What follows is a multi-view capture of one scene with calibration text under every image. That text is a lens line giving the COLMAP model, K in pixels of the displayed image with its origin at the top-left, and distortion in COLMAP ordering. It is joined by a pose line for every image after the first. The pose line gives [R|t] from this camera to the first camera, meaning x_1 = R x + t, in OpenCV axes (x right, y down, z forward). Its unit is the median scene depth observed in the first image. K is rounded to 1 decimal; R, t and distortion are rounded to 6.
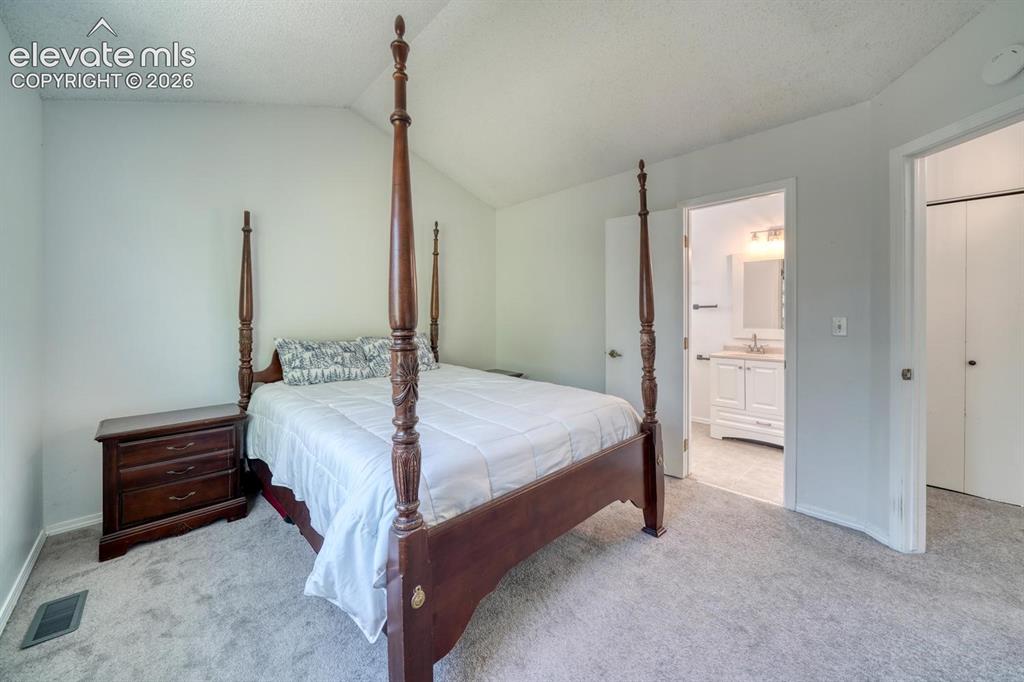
lens RADIAL K [[377.9, 0, 500.8], [0, 377.9, 314.0], [0, 0, 1]] dist [-0.012186, -0.000215]
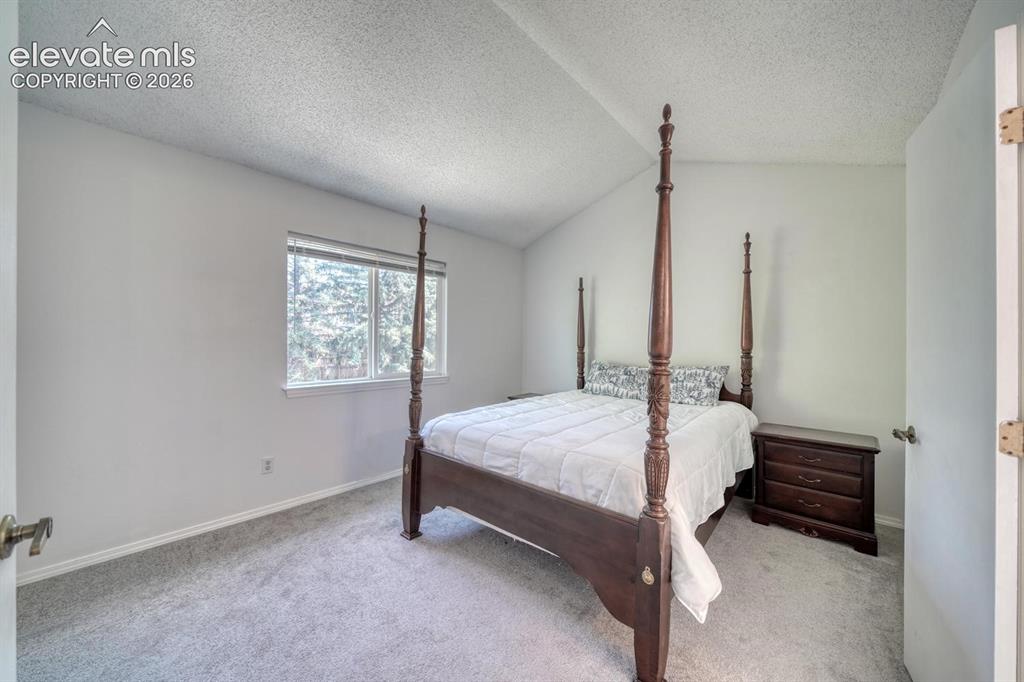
lens RADIAL K [[377.9, 0, 514.7], [0, 377.9, 340.0], [0, 0, 1]] dist [-0.012186, -0.000215]
pose [[0.081158, -0.004196, -0.996692, 0.824909], [-0.004643, 0.999979, -0.004588, -0.004819], [0.996690, 0.005000, 0.081136, 0.574422]]
